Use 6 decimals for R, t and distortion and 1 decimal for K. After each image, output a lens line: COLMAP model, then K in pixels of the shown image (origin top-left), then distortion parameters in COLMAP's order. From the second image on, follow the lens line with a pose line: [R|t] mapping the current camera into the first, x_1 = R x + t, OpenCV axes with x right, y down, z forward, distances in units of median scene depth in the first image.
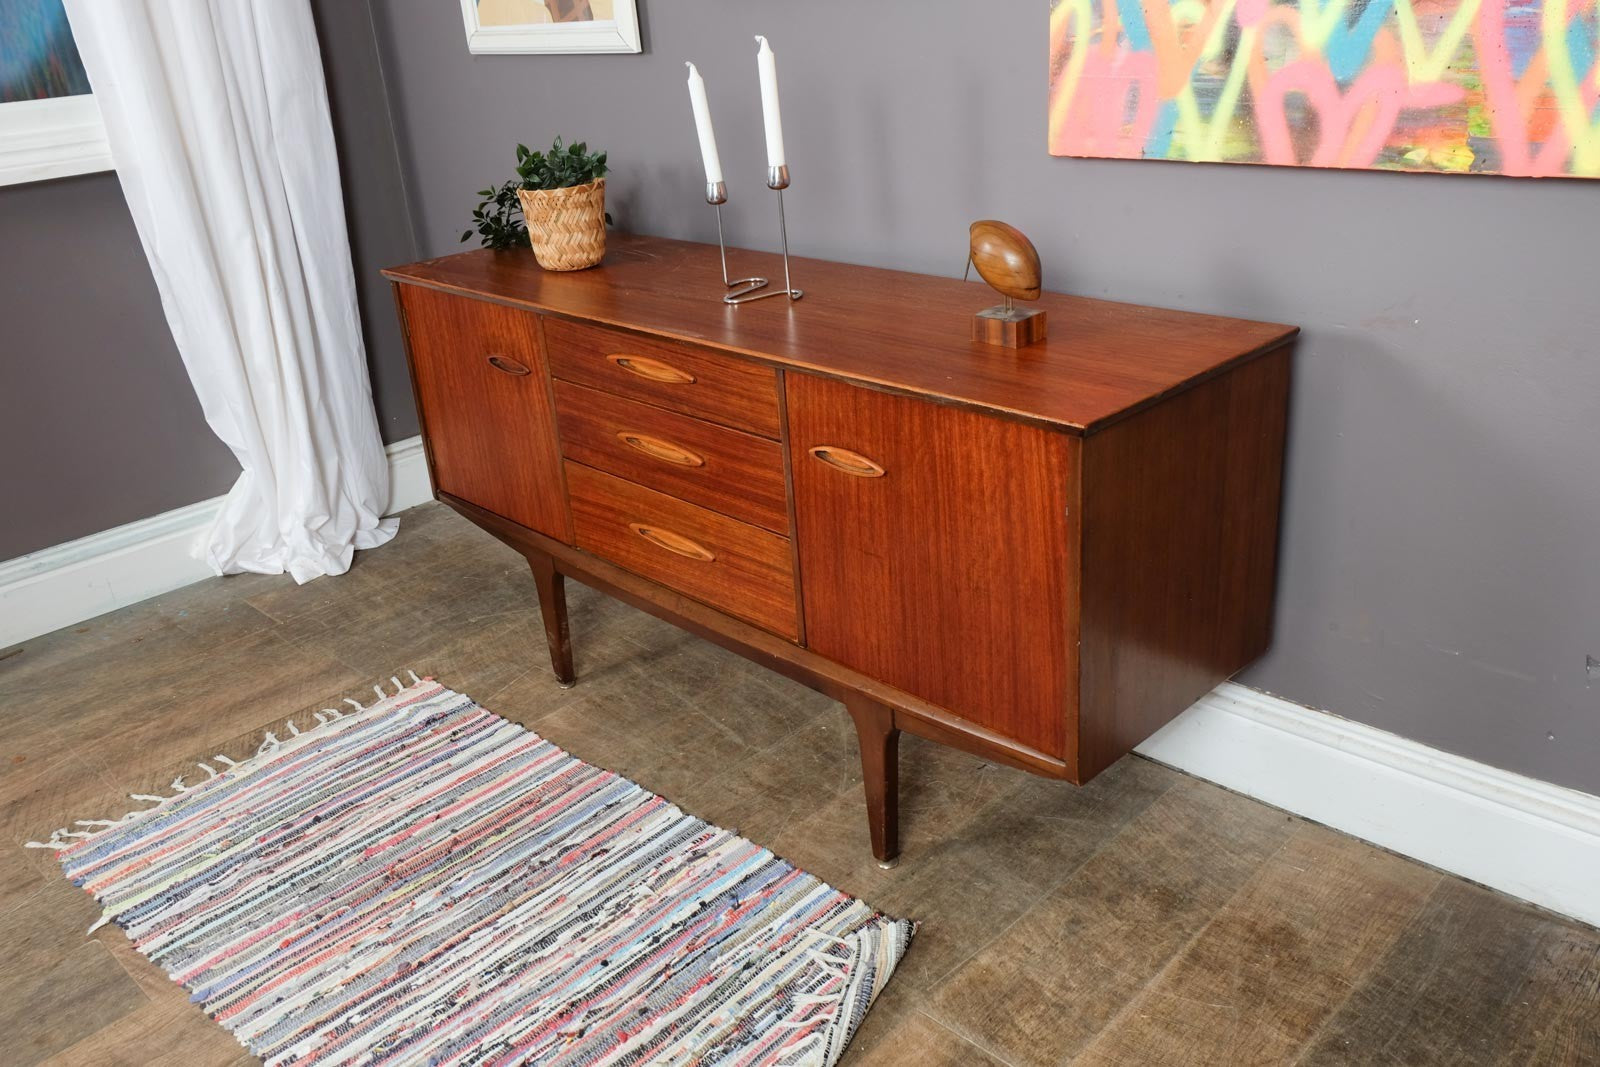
lens RADIAL K [[1332.3, 0, 802.8], [0, 1332.3, 536.5], [0, 0, 1]] dist [0.006194, 0.013237]
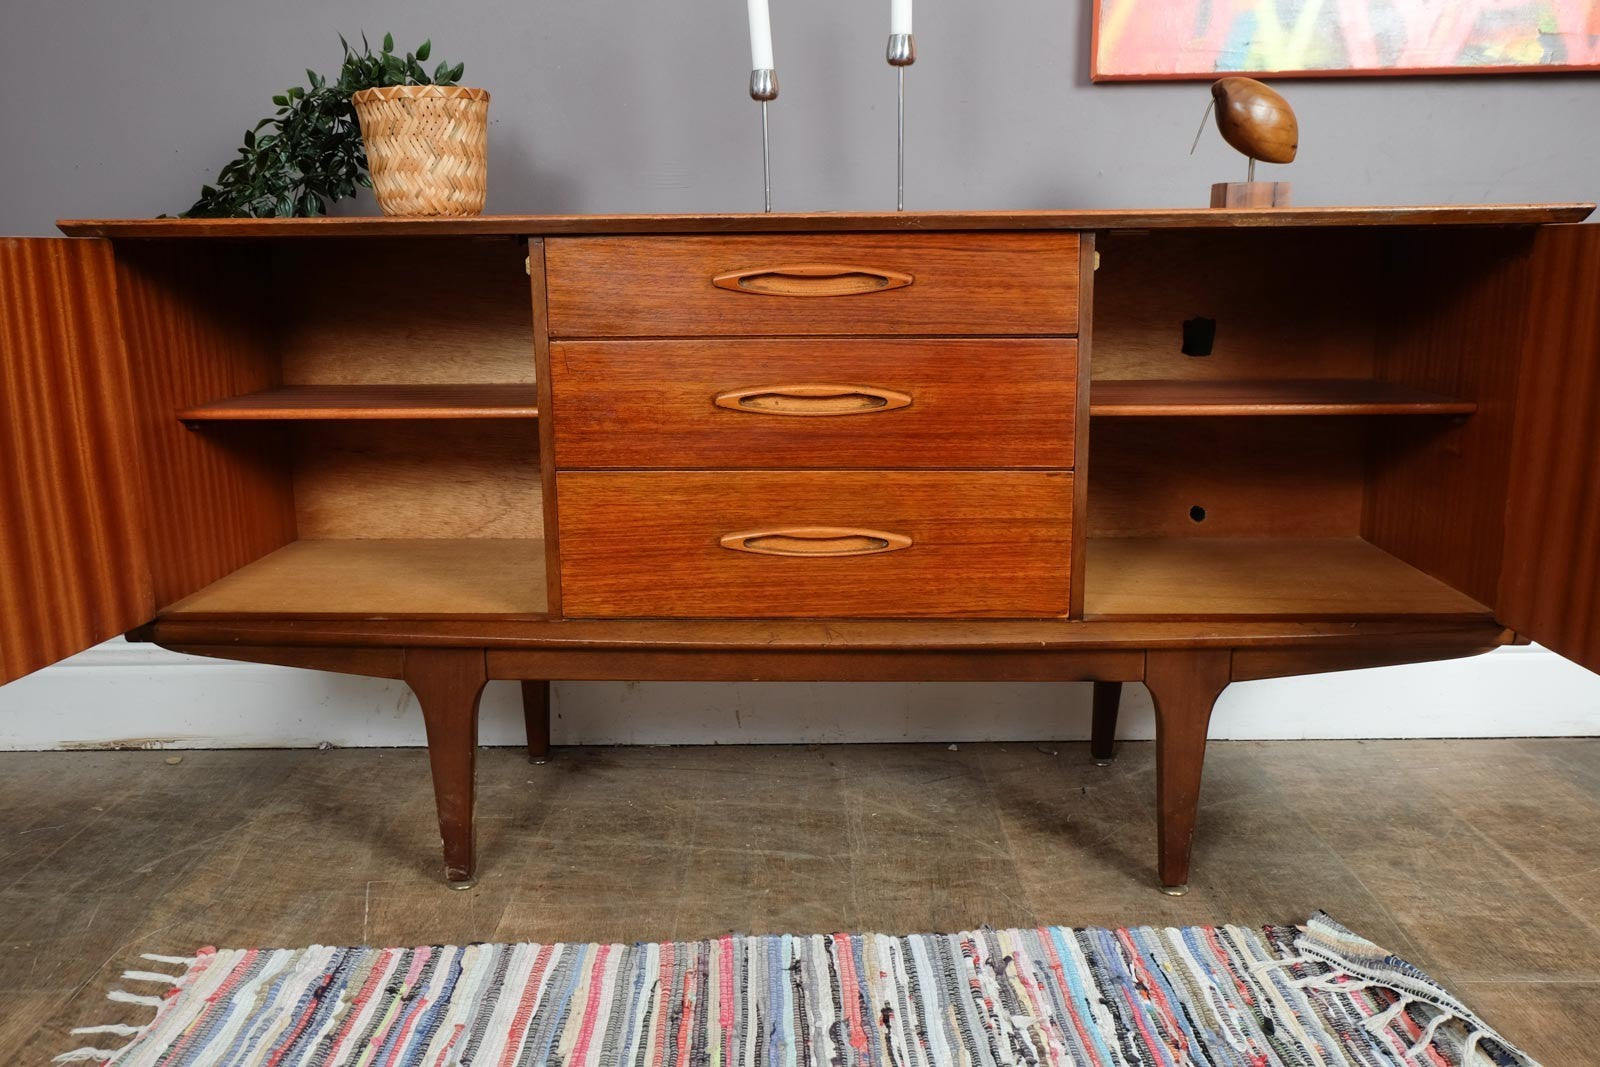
lens RADIAL K [[1332.3, 0, 802.8], [0, 1332.3, 536.5], [0, 0, 1]] dist [0.006194, 0.013237]
pose [[0.713415, -0.083960, 0.695694, -0.626414], [0.237585, 0.962973, -0.127420, 0.094264], [-0.659236, 0.256190, 0.706947, 0.543195]]
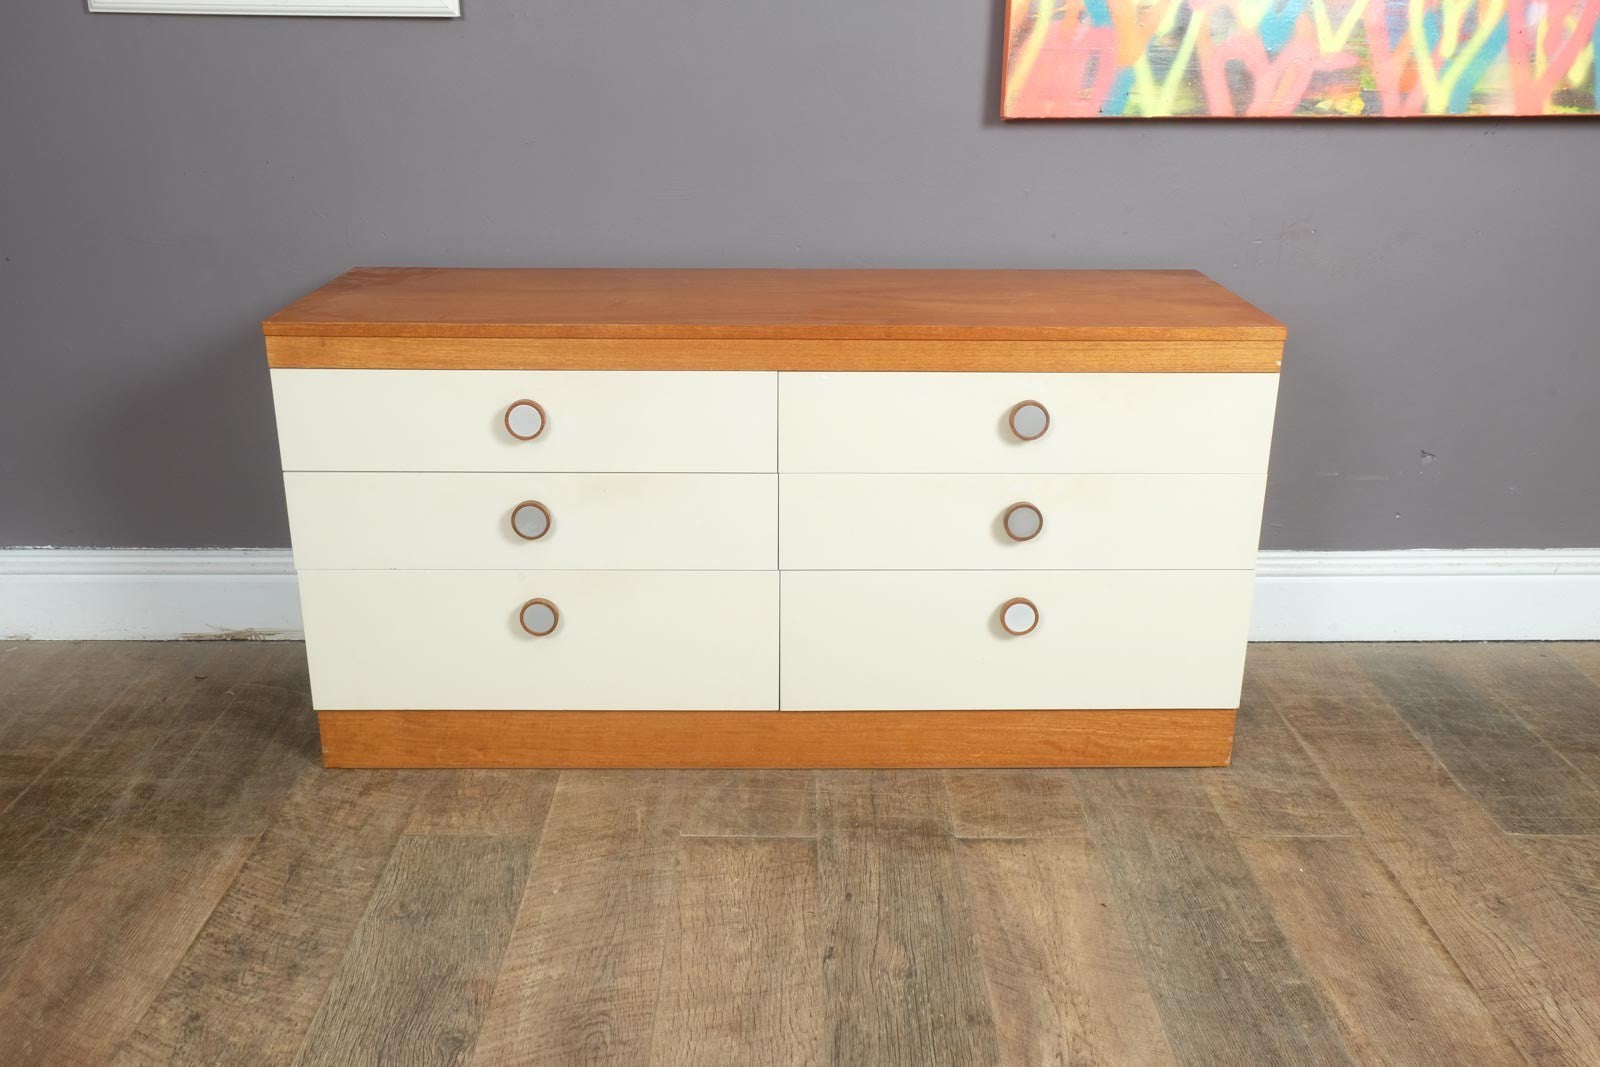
lens RADIAL K [[1403.7, 0, 804.6], [0, 1403.7, 534.1], [0, 0, 1]] dist [0.011933, 0.009005]
pose [[0.704897, -0.171281, 0.688319, -0.824599], [0.227138, 0.973814, 0.009716, 0.008400], [-0.671959, 0.149495, 0.725343, 0.293034]]
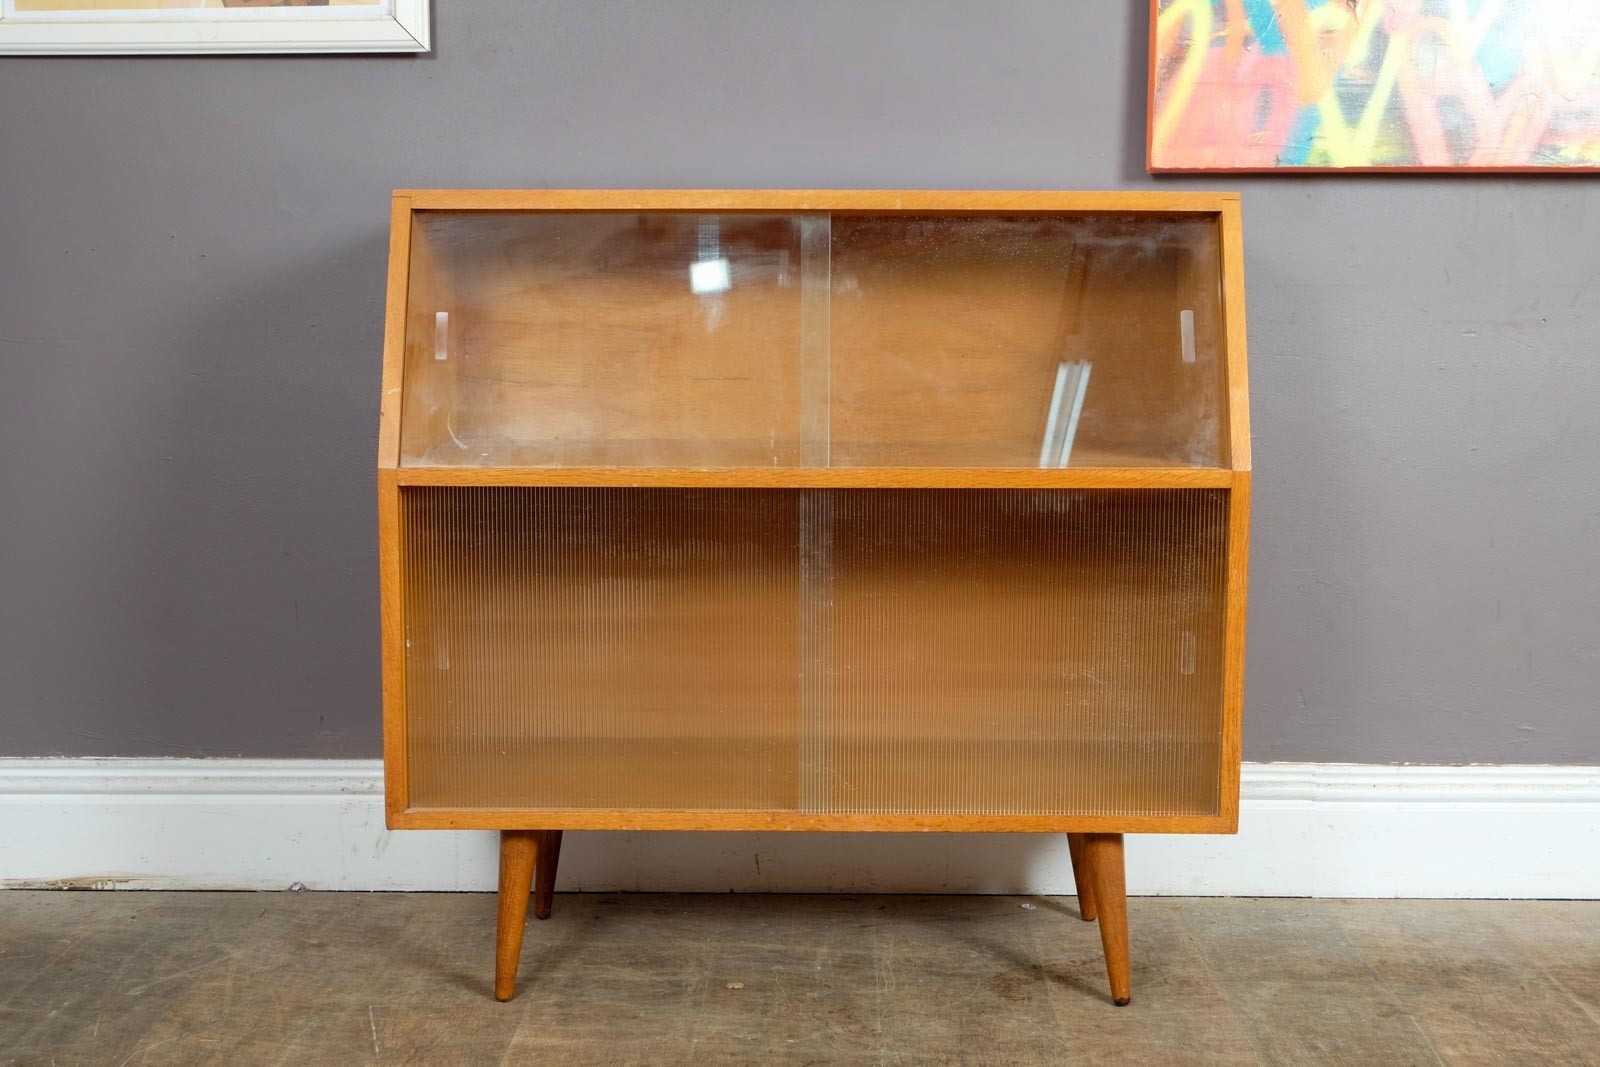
lens RADIAL K [[2014.6, 0, 805.8], [0, 2014.6, 554.1], [0, 0, 1]] dist [0.010453, -0.085117]
pose [[0.727492, -0.017046, 0.685905, -0.880404], [0.221826, 0.951846, -0.211620, 0.183910], [-0.649268, 0.306104, 0.696241, 0.288046]]
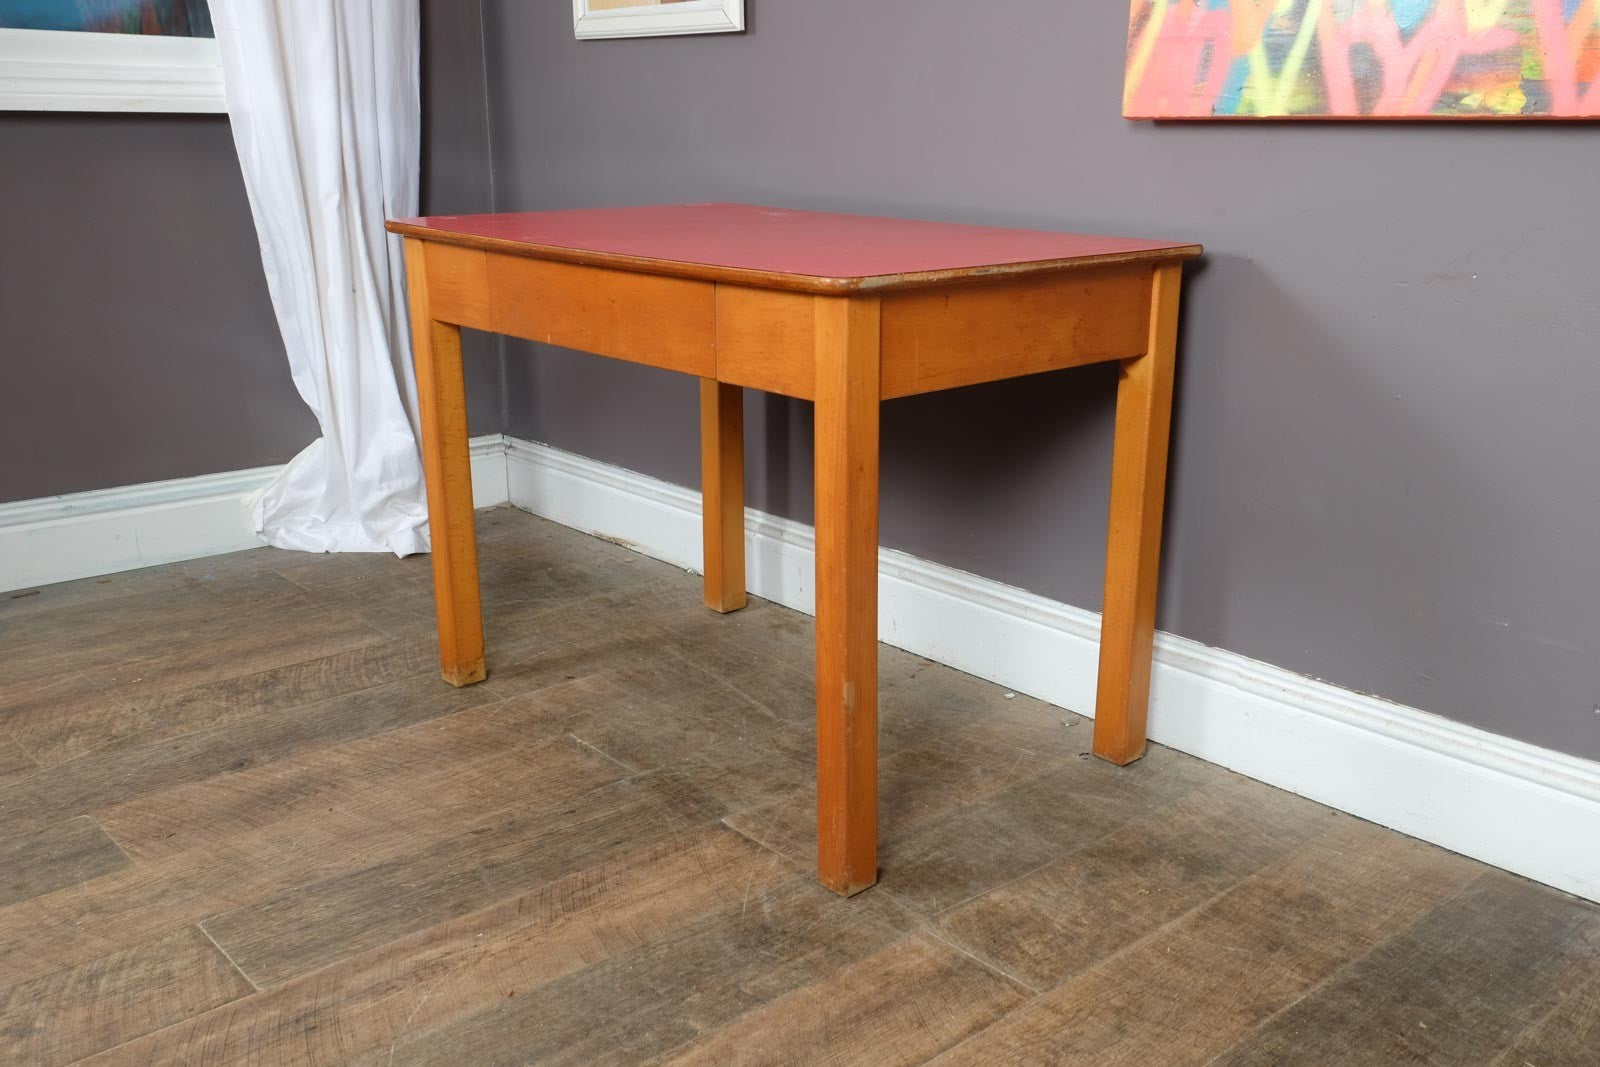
lens RADIAL K [[1493.4, 0, 857.9], [0, 1493.4, 553.3], [0, 0, 1]] dist [0.024133, 0.022900]
pose [[0.995697, 0.088461, -0.027620, 0.040293], [-0.091086, 0.989087, -0.115804, 0.187164], [0.017075, 0.117822, 0.992888, -0.093335]]
